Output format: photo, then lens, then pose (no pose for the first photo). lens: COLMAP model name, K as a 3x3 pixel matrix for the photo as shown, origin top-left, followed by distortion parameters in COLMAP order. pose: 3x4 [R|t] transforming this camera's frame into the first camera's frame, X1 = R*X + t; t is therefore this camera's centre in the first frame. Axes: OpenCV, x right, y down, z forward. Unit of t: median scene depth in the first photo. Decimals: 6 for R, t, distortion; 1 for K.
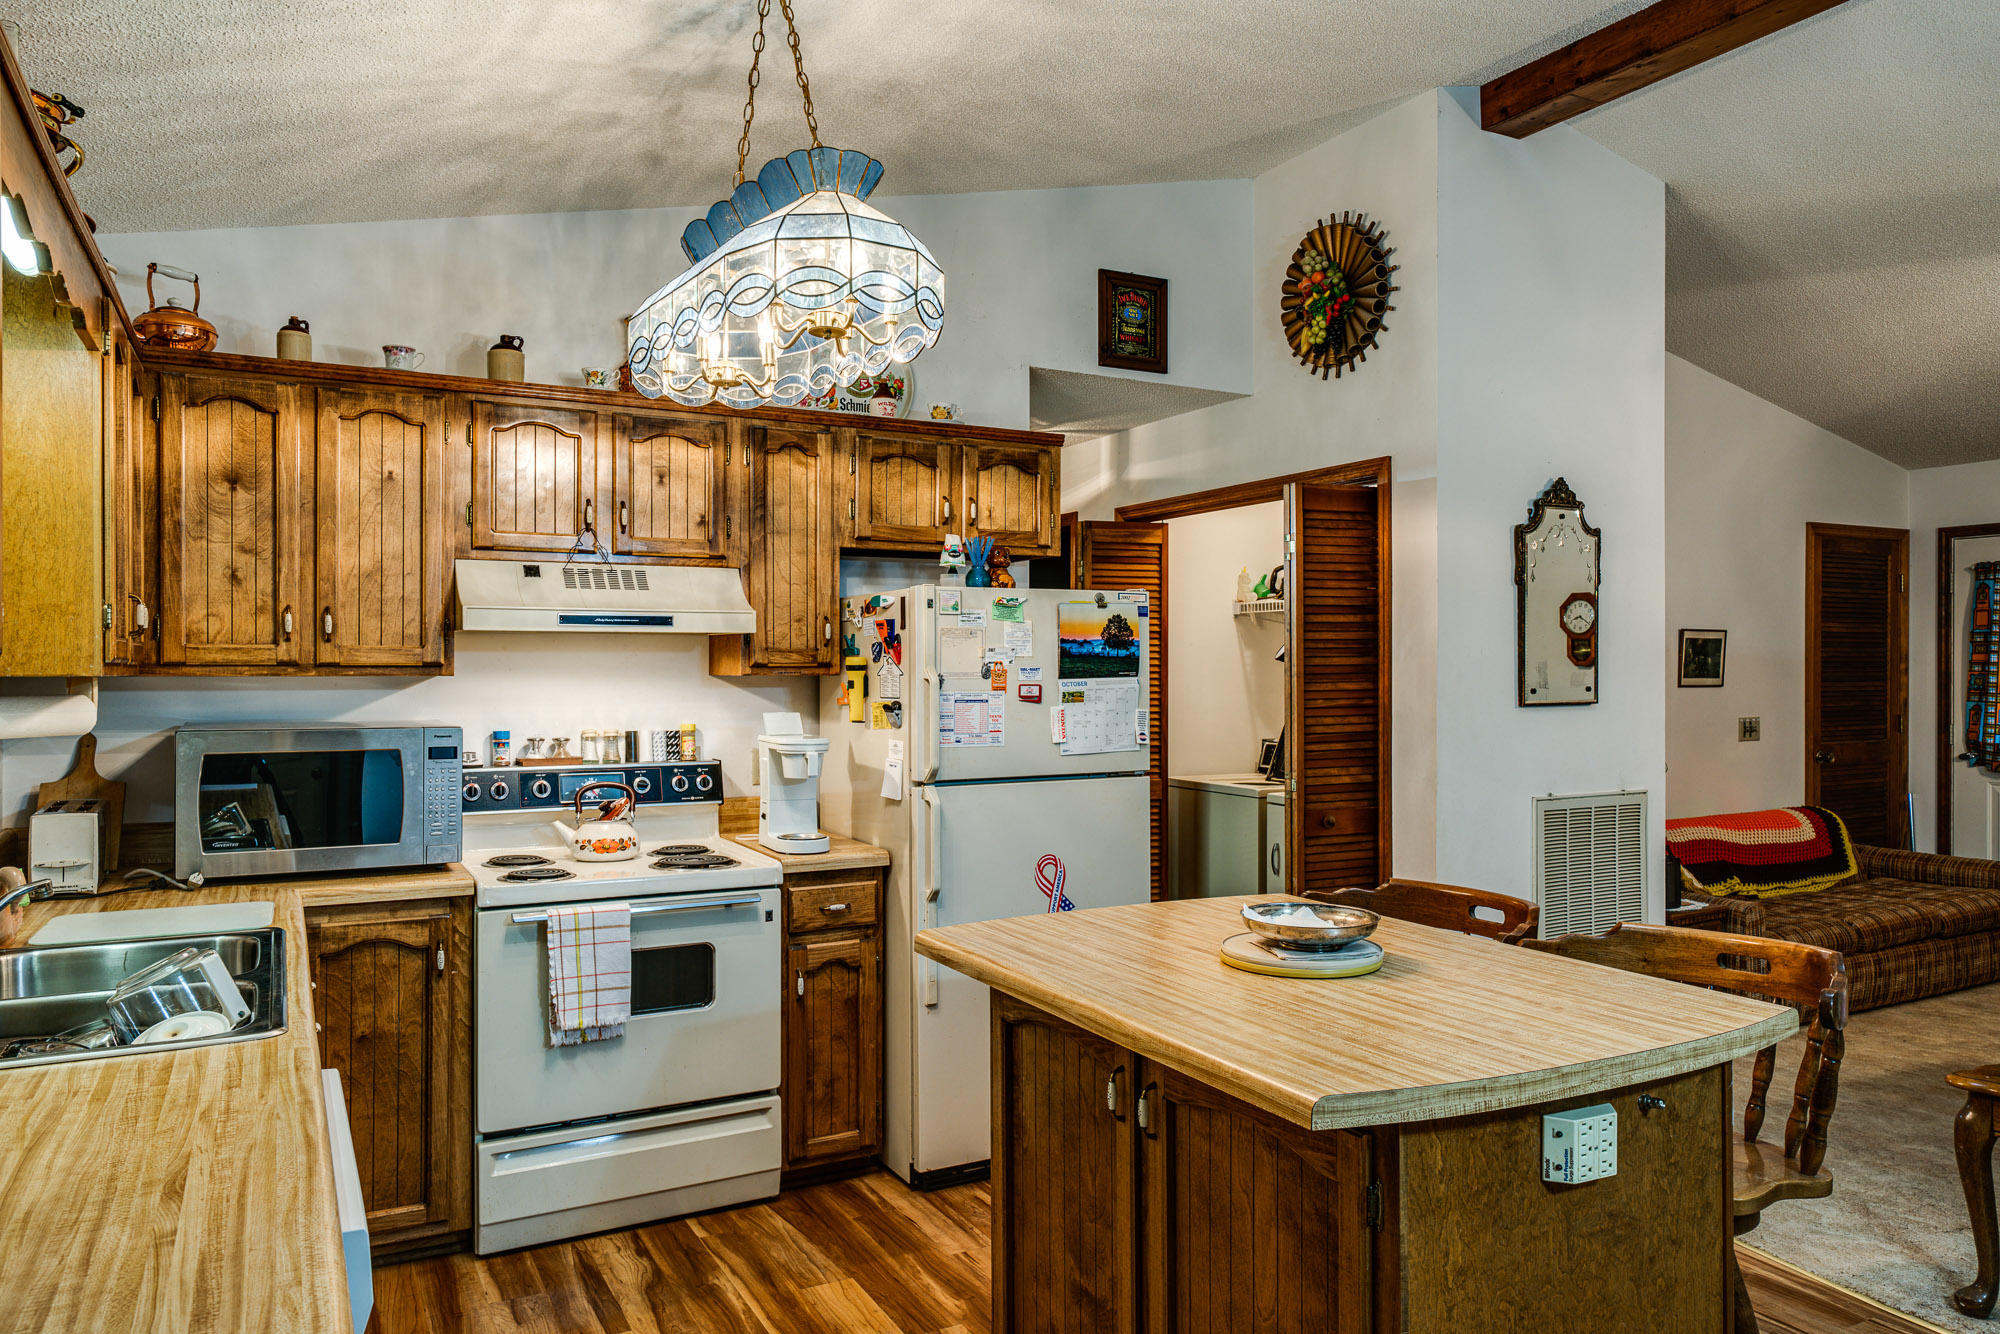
lens RADIAL K [[1334.0, 0, 998.3], [0, 1334.0, 671.3], [0, 0, 1]] dist [0.006567, 0.001237]
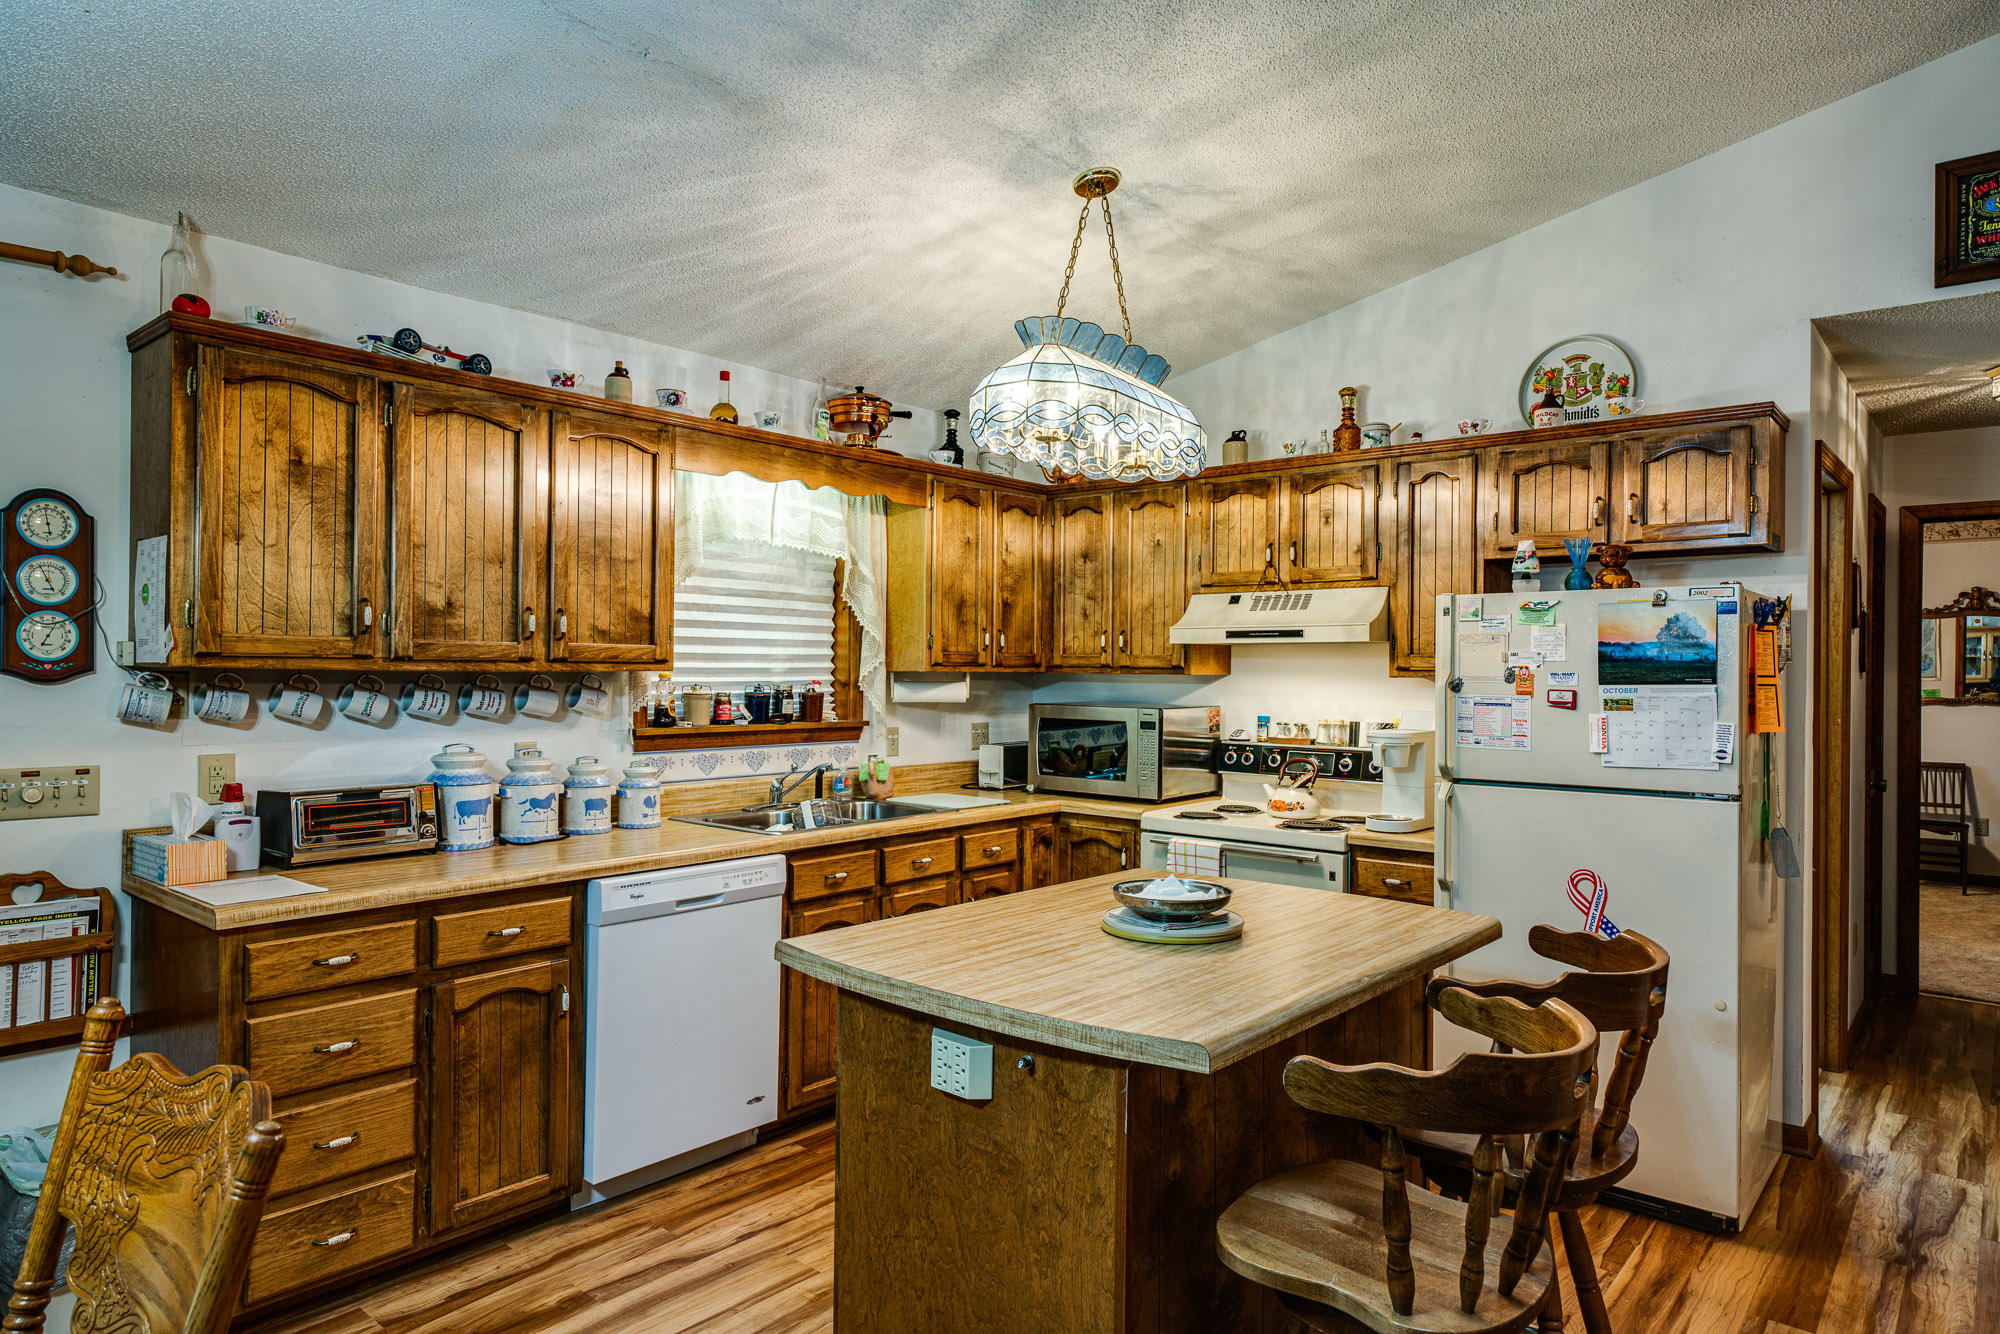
lens RADIAL K [[1200.7, 0, 991.1], [0, 1200.7, 673.4], [0, 0, 1]] dist [0.003672, -0.000298]
pose [[0.365407, 0.008161, -0.930812, 0.686839], [-0.009619, 0.999941, 0.004991, -0.002331], [0.930798, 0.007129, 0.365464, 0.297353]]
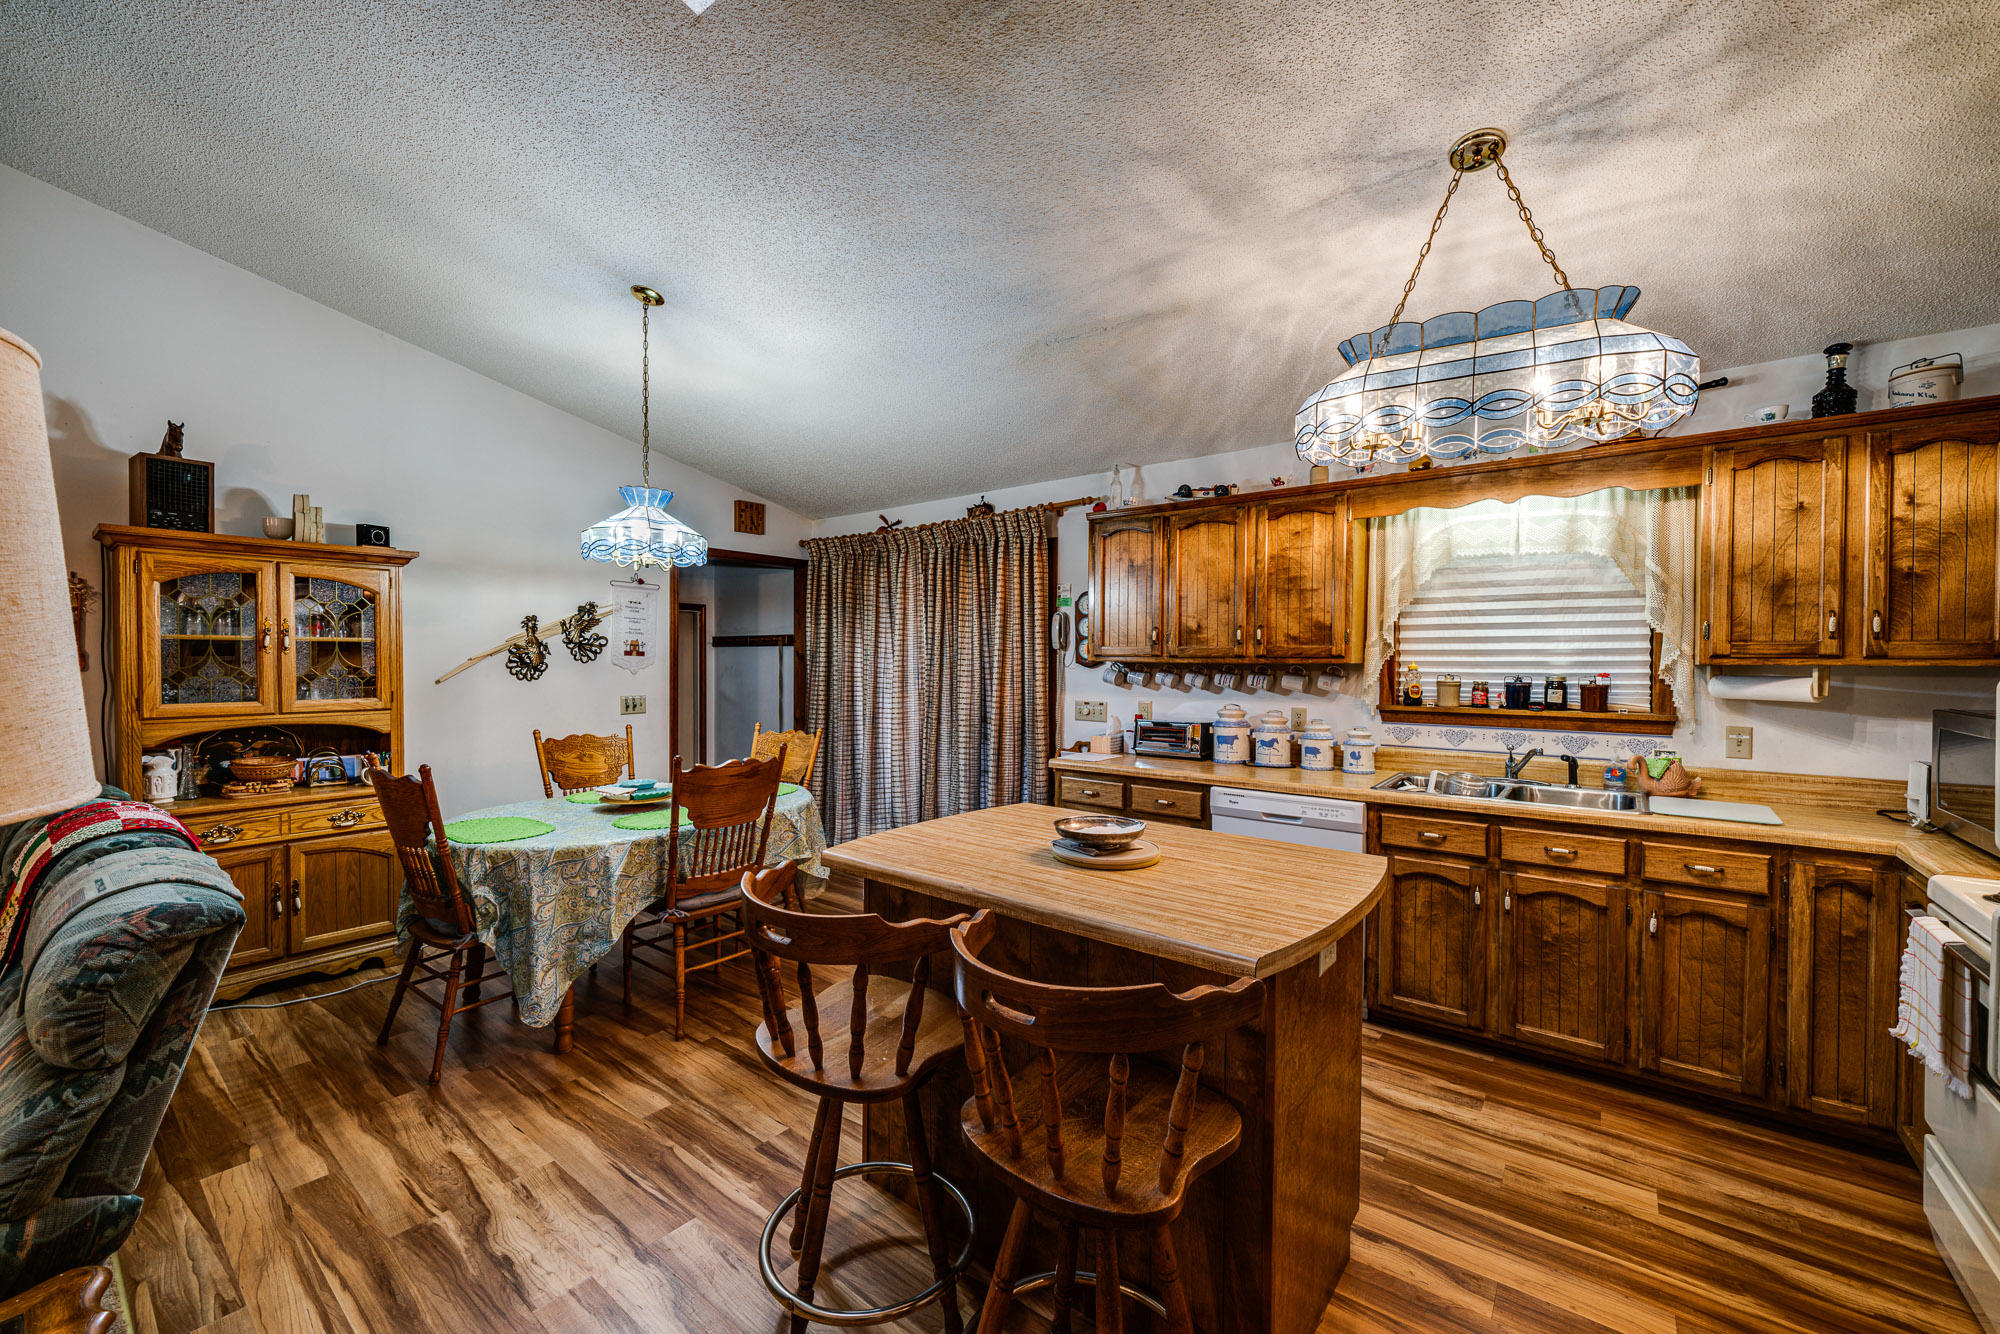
lens RADIAL K [[788.1, 0, 986.1], [0, 788.1, 672.1], [0, 0, 1]] dist [-0.000785, 0.000350]
pose [[-0.916979, 0.004788, -0.398906, 0.429452], [-0.002567, 0.999836, 0.017903, -0.001982], [0.398927, 0.017441, -0.916817, 1.068877]]
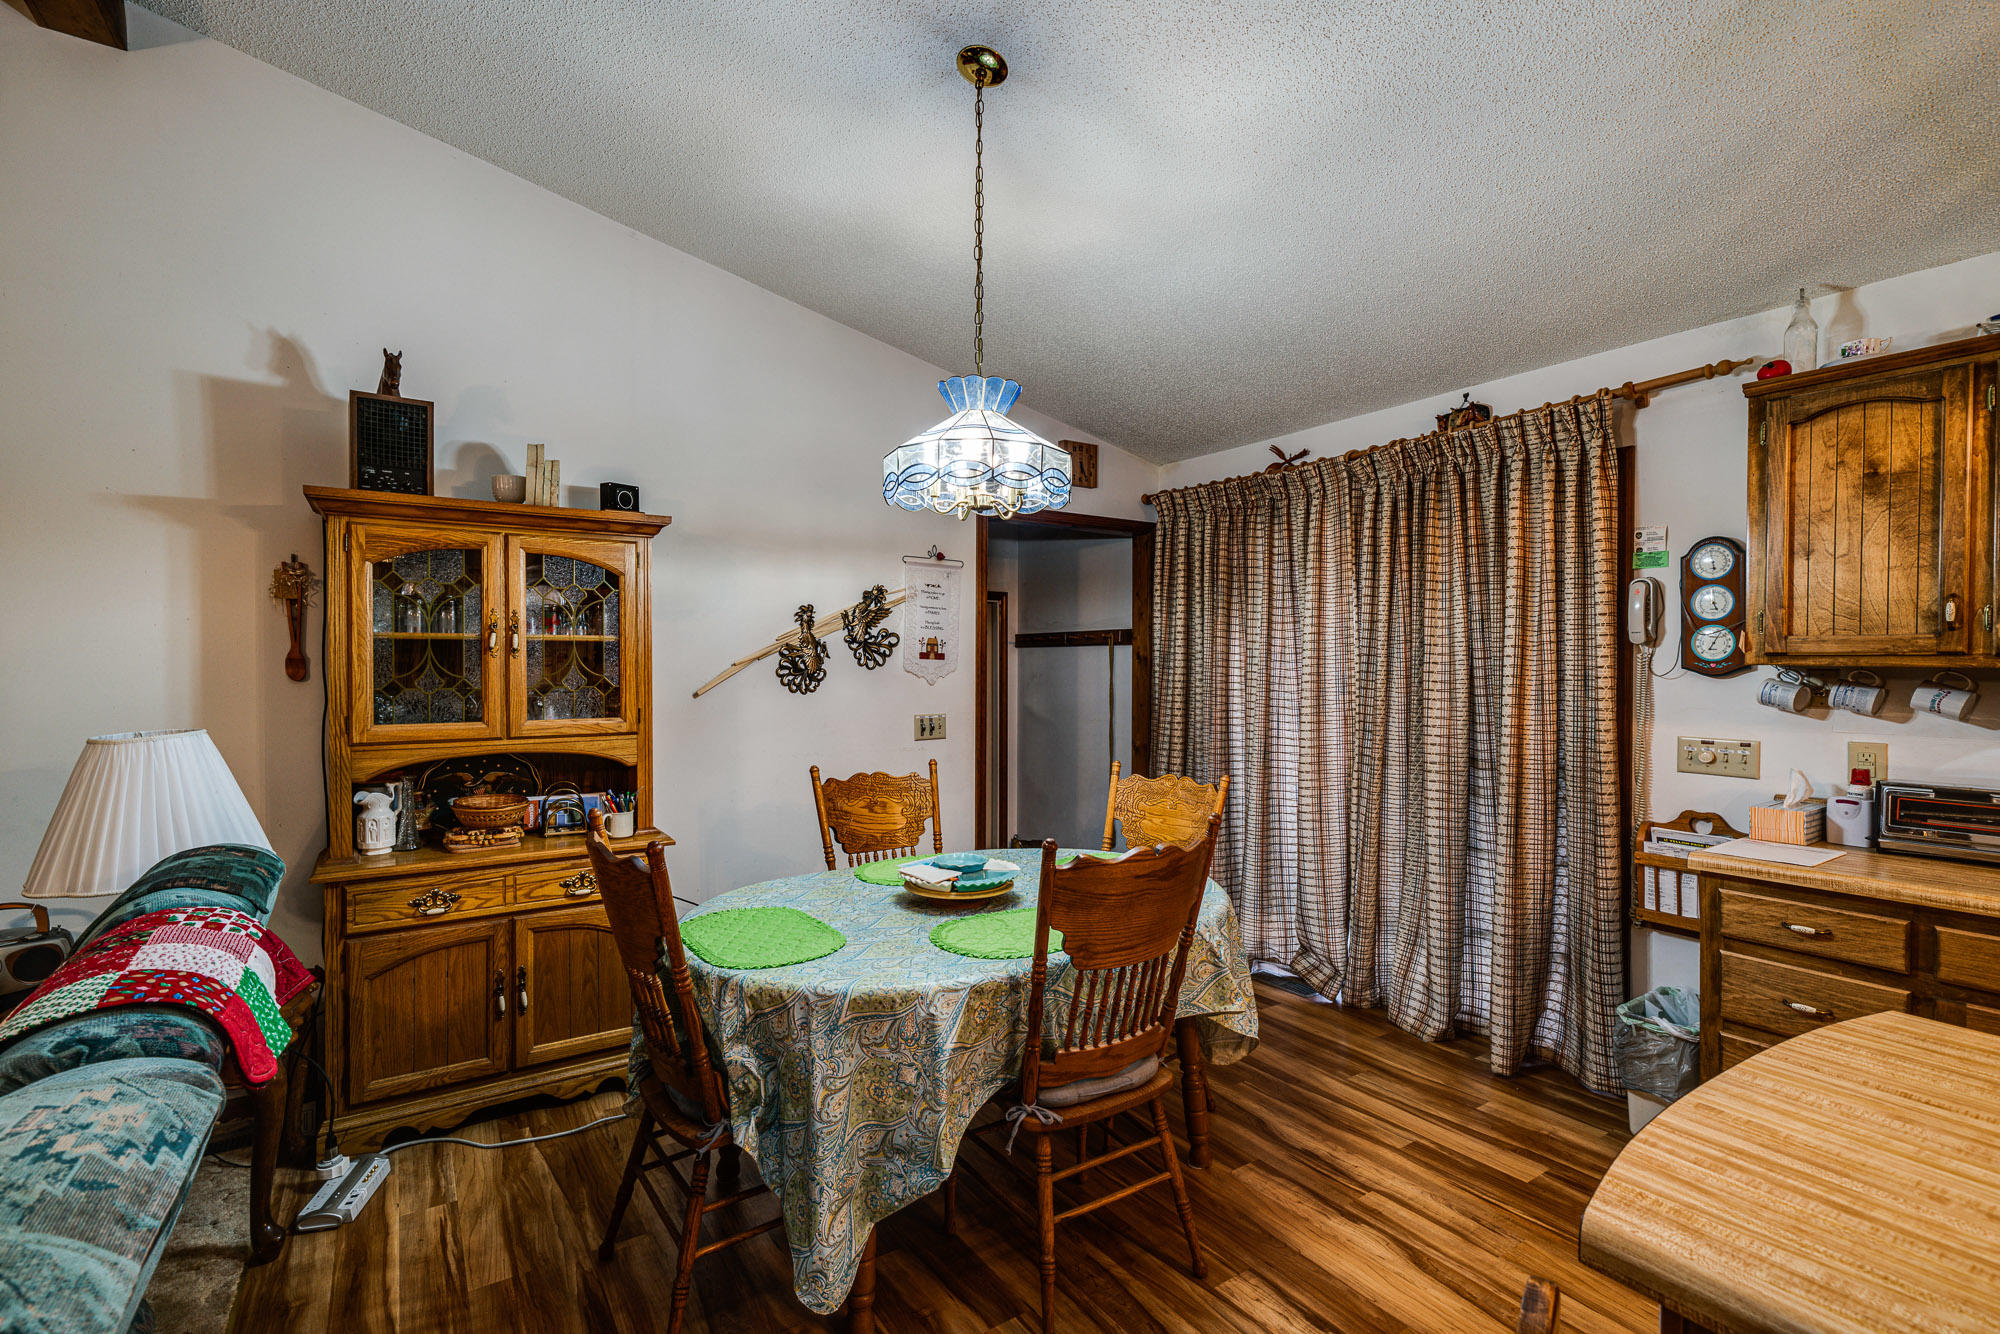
lens RADIAL K [[911.2, 0, 989.0], [0, 911.2, 671.2], [0, 0, 1]] dist [0.004798, 0.000769]
pose [[-0.995780, 0.001621, -0.091764, 0.475649], [0.000756, 0.999955, 0.009458, -0.000068], [0.091775, 0.009348, -0.995736, 0.730797]]
